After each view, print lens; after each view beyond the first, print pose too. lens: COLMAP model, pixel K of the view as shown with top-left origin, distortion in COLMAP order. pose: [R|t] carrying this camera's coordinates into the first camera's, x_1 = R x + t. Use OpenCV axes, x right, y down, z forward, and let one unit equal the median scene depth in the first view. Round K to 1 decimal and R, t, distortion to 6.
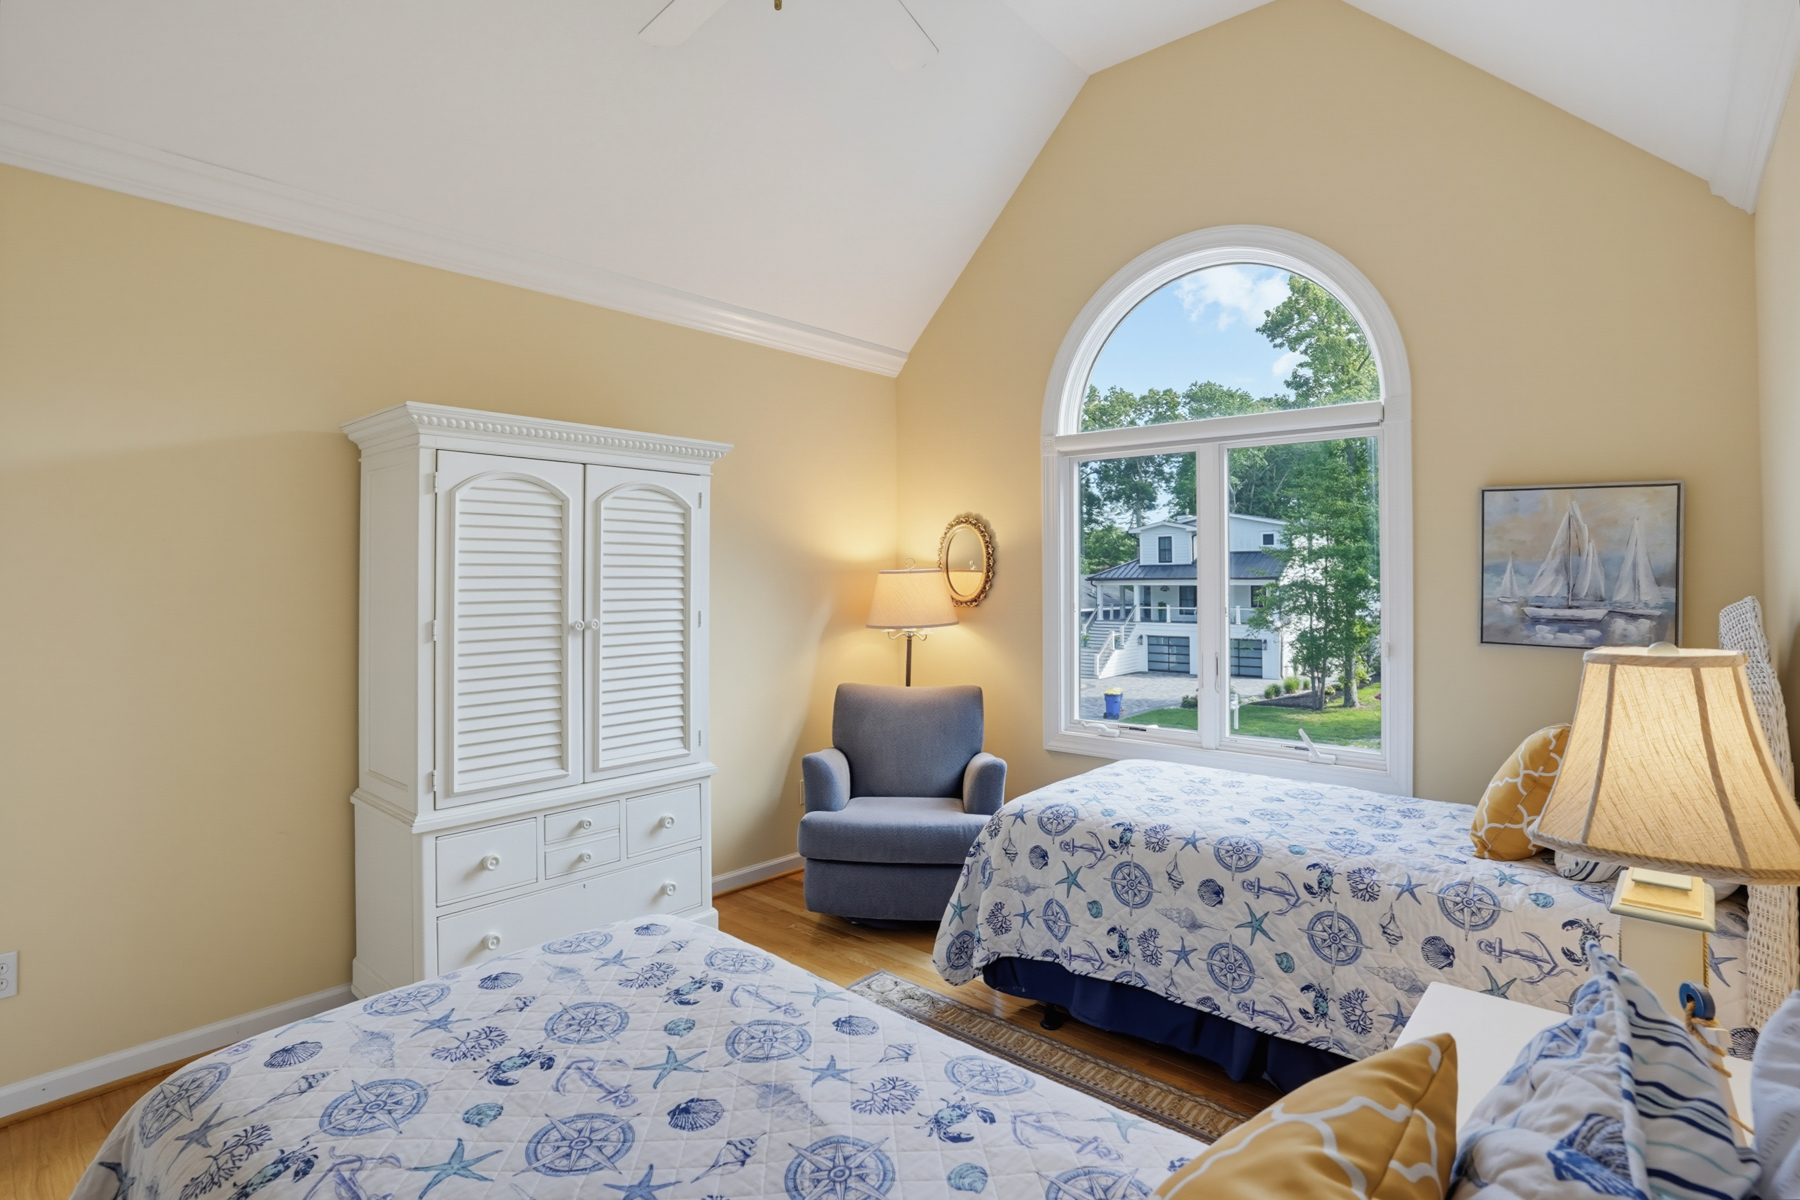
lens RADIAL K [[901.3, 0, 888.3], [0, 901.3, 571.9], [0, 0, 1]] dist [-0.069898, 0.023226]
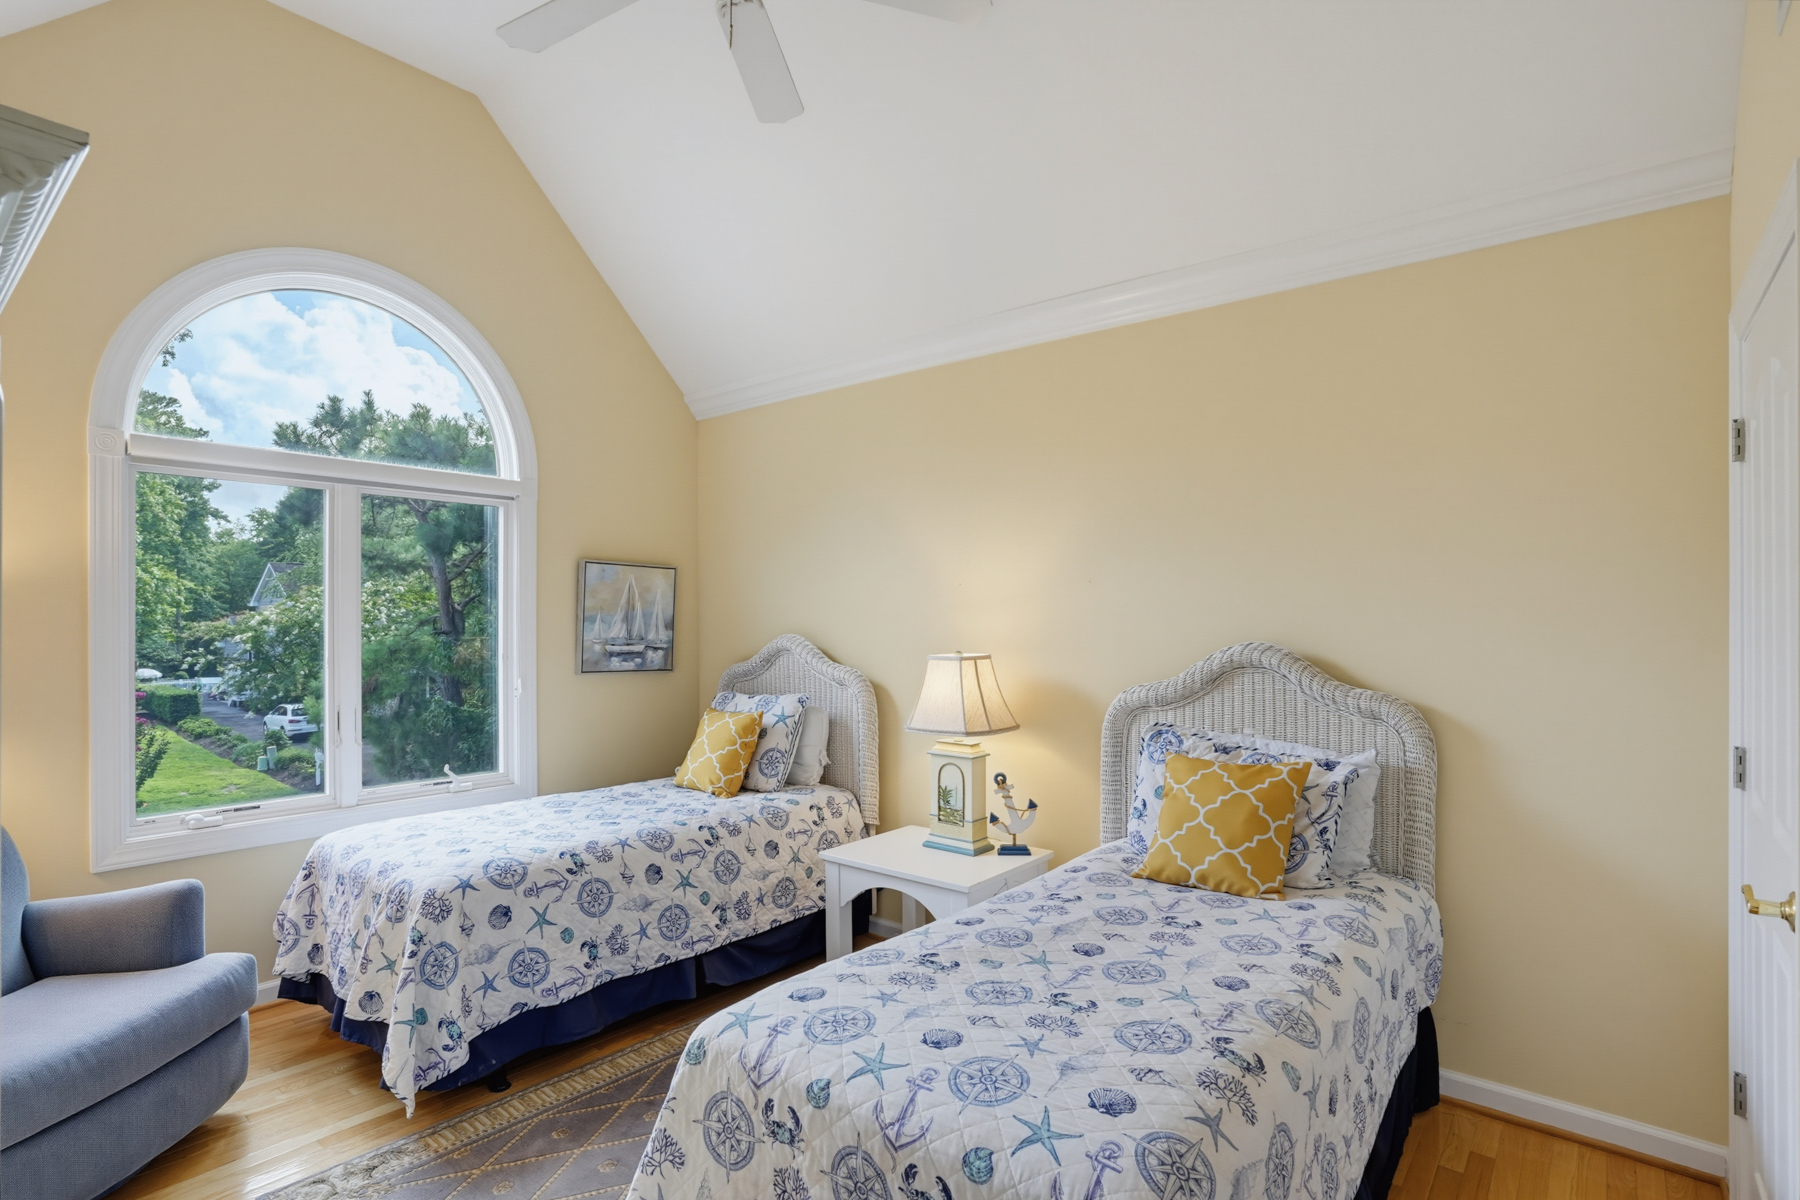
lens RADIAL K [[901.3, 0, 891.7], [0, 901.3, 607.1], [0, 0, 1]] dist [-0.069898, 0.023226]
pose [[-0.039403, 0.010068, 0.999173, -0.862939], [-0.005843, 0.999930, -0.010306, -0.012093], [-0.999206, -0.006244, -0.039342, 0.648617]]
